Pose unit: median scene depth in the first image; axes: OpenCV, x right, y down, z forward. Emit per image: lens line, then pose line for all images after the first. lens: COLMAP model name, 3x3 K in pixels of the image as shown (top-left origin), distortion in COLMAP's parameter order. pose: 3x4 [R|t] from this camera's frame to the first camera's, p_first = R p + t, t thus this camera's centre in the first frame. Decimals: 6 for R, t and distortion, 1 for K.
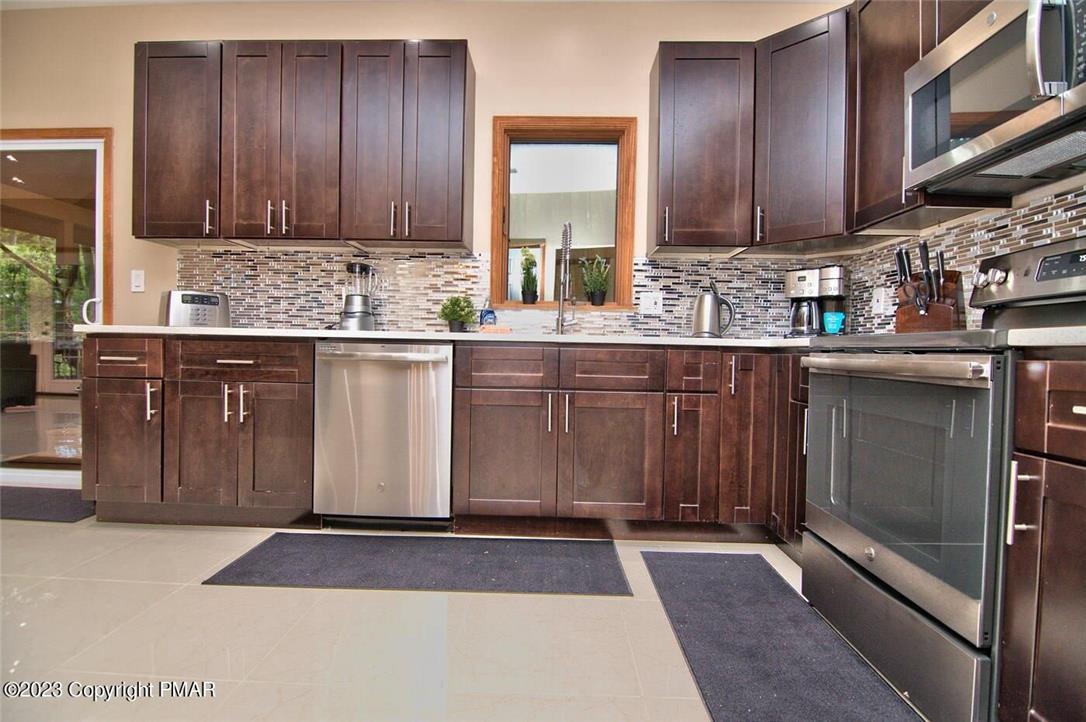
lens RADIAL K [[523.8, 0, 543.0], [0, 523.8, 361.0], [0, 0, 1]] dist [-0.003386, -0.010576]
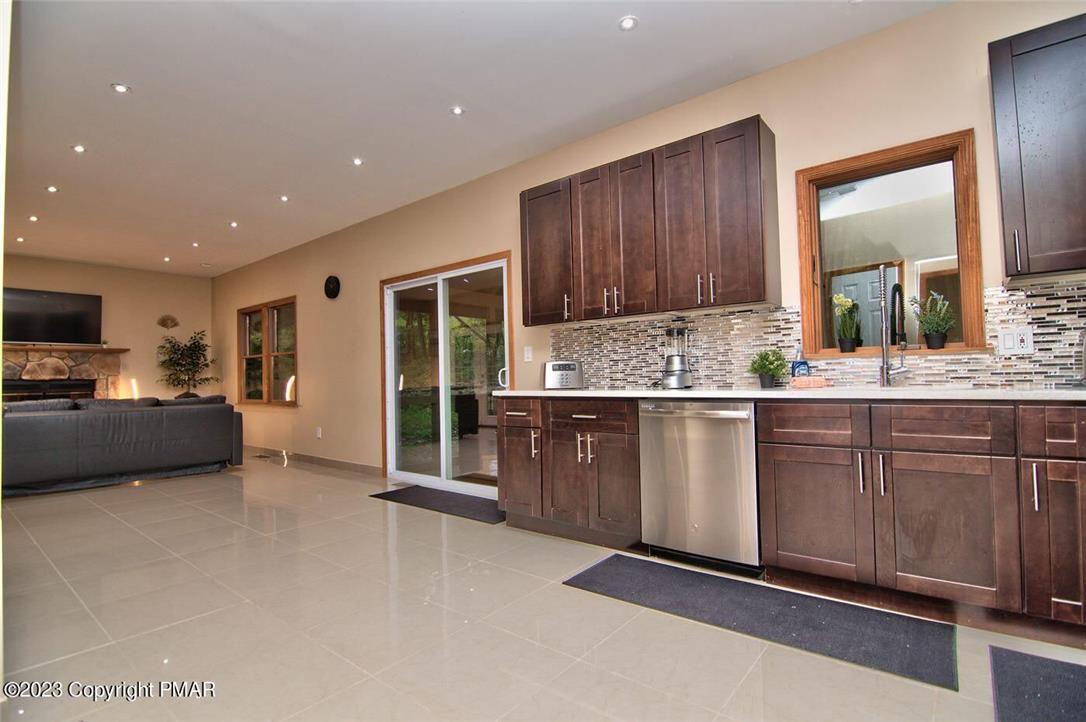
lens RADIAL K [[523.8, 0, 543.0], [0, 523.8, 361.0], [0, 0, 1]] dist [-0.003386, -0.010576]
pose [[0.790307, -0.057126, -0.610042, 0.136968], [0.024372, 0.997787, -0.061861, -0.056175], [0.612226, 0.034022, 0.789951, -0.109205]]
